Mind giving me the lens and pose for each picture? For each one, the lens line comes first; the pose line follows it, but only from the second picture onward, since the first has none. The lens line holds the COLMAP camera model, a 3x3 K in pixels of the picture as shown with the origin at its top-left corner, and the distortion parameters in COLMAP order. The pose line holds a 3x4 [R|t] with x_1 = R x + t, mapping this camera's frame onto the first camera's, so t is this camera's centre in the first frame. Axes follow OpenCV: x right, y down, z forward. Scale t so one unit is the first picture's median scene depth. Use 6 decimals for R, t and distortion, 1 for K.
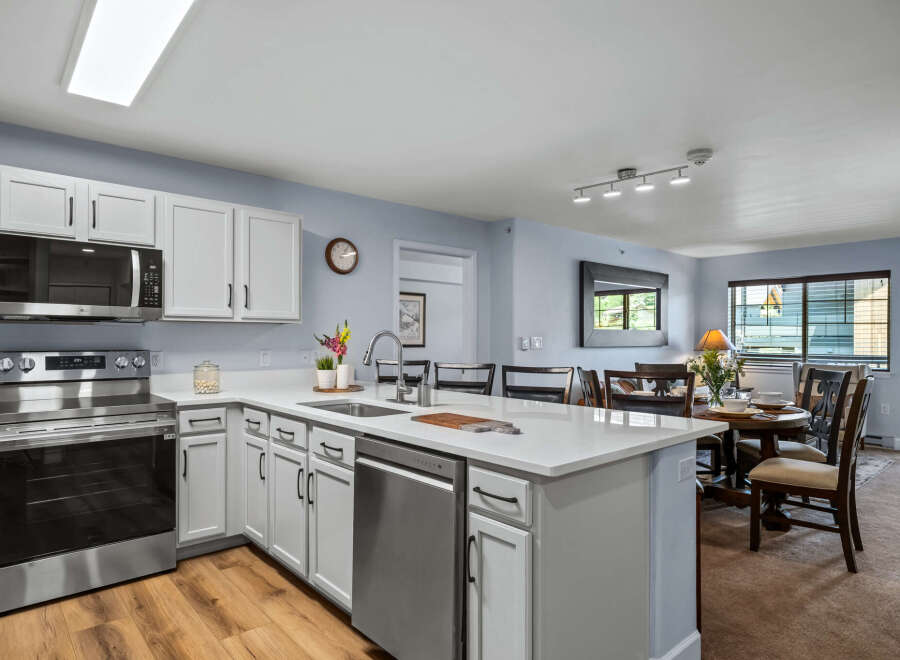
lens RADIAL K [[548.9, 0, 452.9], [0, 548.9, 334.7], [0, 0, 1]] dist [0.001875, 0.002657]
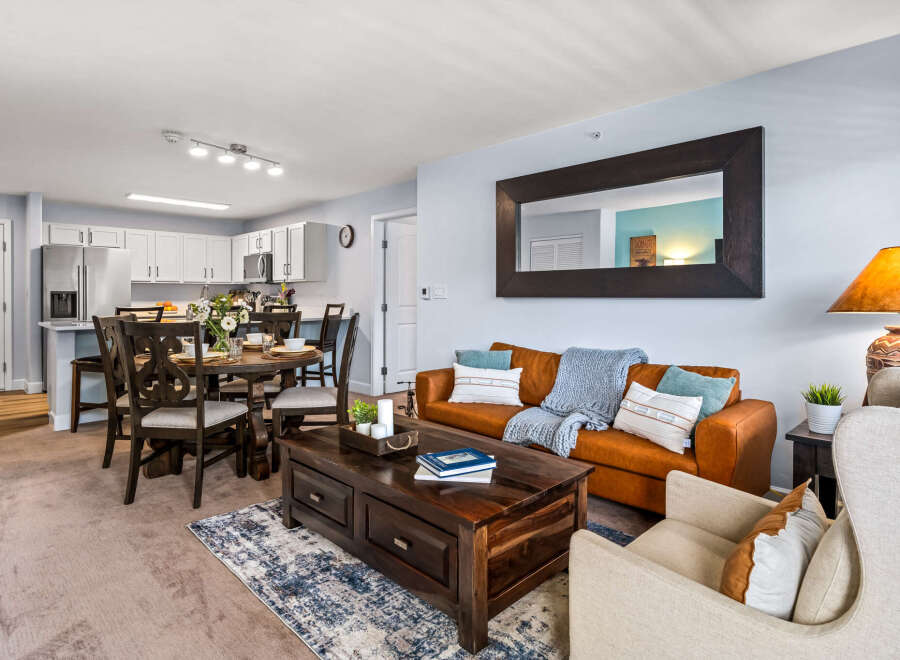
lens RADIAL K [[520.6, 0, 453.7], [0, 520.6, 296.7], [0, 0, 1]] dist [-0.004959, -0.000419]
pose [[0.042121, 0.000603, -0.999112, 1.344345], [0.004973, 0.999987, 0.000813, 0.028496], [0.999100, -0.005002, 0.042118, 1.299399]]
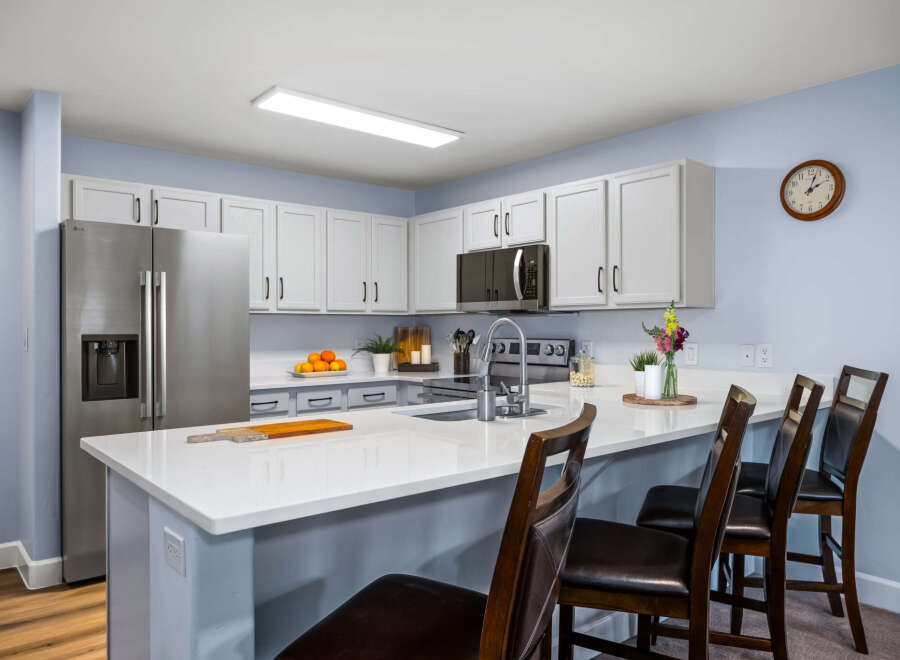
lens RADIAL K [[663.3, 0, 449.8], [0, 663.3, 326.4], [0, 0, 1]] dist [0.007147, -0.009278]
pose [[-0.036289, -0.004694, -0.999330, 0.564015], [0.008199, 0.999954, -0.004995, 0.006393], [0.999308, -0.008375, -0.036249, 0.660969]]
